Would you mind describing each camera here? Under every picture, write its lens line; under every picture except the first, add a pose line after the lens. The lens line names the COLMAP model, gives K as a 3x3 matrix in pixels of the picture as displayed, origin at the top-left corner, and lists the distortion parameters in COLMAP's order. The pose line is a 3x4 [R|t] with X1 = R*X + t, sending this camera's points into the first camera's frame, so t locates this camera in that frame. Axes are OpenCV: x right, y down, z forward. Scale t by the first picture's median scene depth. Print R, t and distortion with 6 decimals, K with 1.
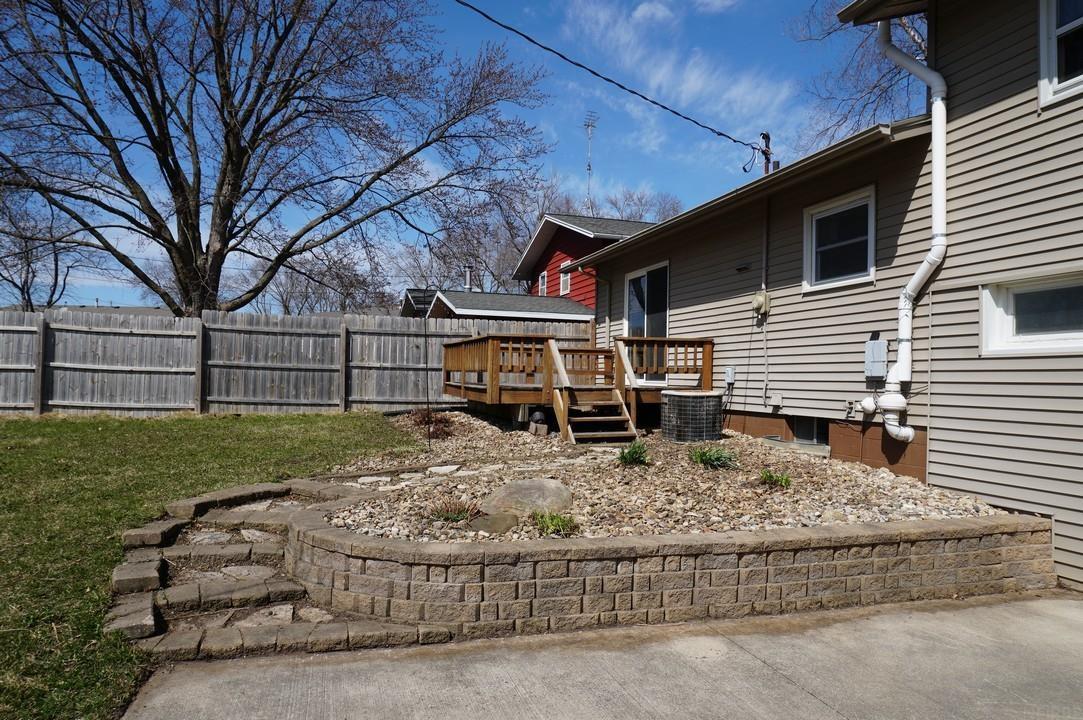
lens RADIAL K [[729.5, 0, 533.4], [0, 729.5, 361.8], [0, 0, 1]] dist [-0.053403, 0.038755]
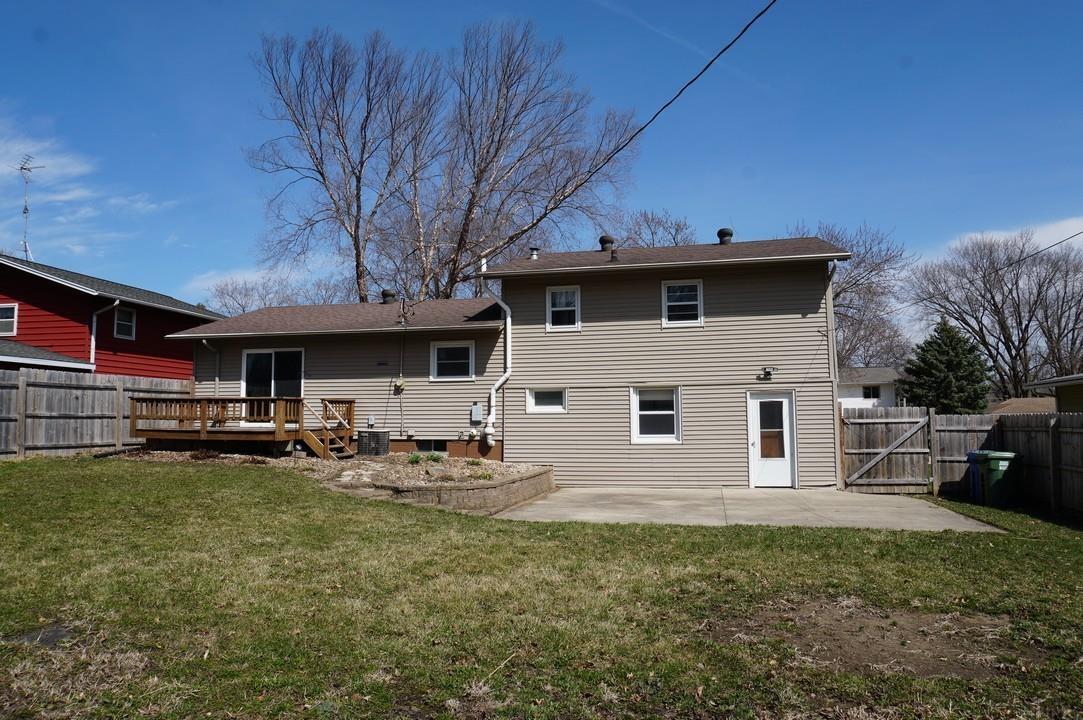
lens RADIAL K [[729.5, 0, 533.4], [0, 729.5, 361.8], [0, 0, 1]] dist [-0.053403, 0.038755]
pose [[0.473951, 0.053526, 0.878923, -0.912250], [-0.010848, 0.998430, -0.054955, -0.025364], [-0.880484, 0.016511, 0.473788, -0.186937]]
